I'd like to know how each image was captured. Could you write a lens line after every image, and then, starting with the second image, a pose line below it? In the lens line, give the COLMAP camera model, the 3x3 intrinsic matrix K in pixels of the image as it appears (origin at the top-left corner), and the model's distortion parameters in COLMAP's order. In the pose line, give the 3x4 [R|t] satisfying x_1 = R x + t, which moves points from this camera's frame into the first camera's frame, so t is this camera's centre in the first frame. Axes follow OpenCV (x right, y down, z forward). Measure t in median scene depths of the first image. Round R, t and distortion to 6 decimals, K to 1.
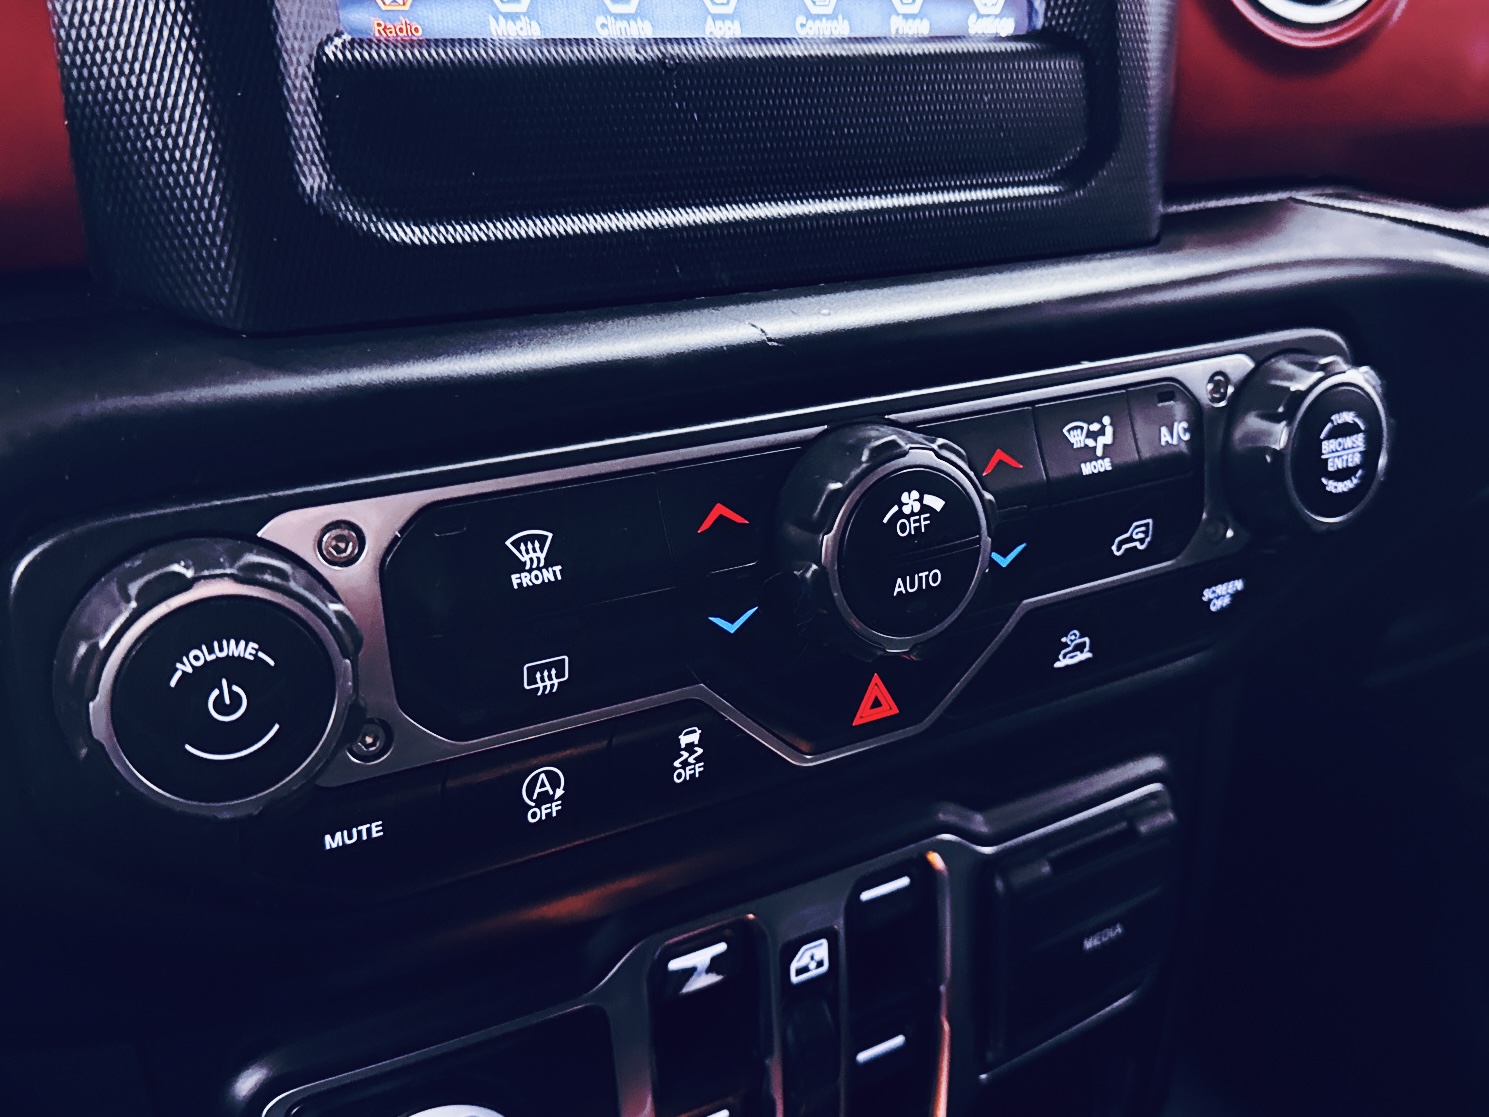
lens RADIAL K [[1549.7, 0, 745.6], [0, 1549.7, 566.5], [0, 0, 1]] dist [0.030192, 0.000000]
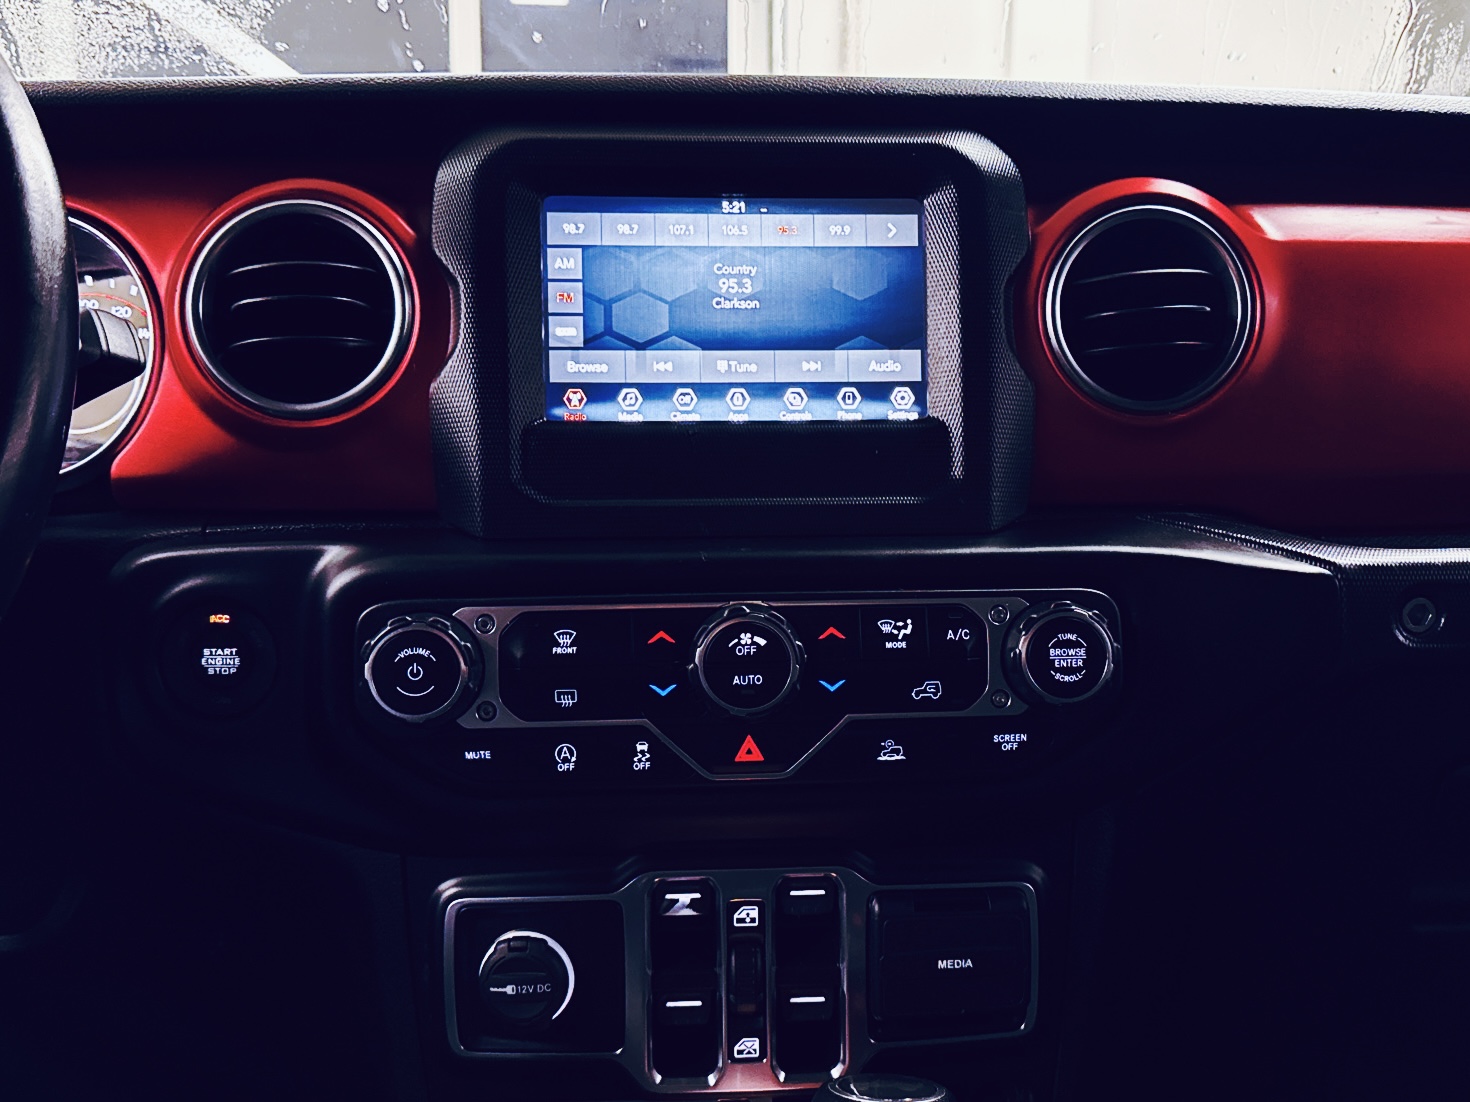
lens RADIAL K [[1530.0, 0, 736.5], [0, 1530.0, 552.9], [0, 0, 1]] dist [0.030192, 0.000000]
pose [[0.856980, 0.043493, -0.513510, 1.078961], [-0.167770, 0.965698, -0.198193, 0.239529], [0.487276, 0.256000, 0.834881, -0.673827]]
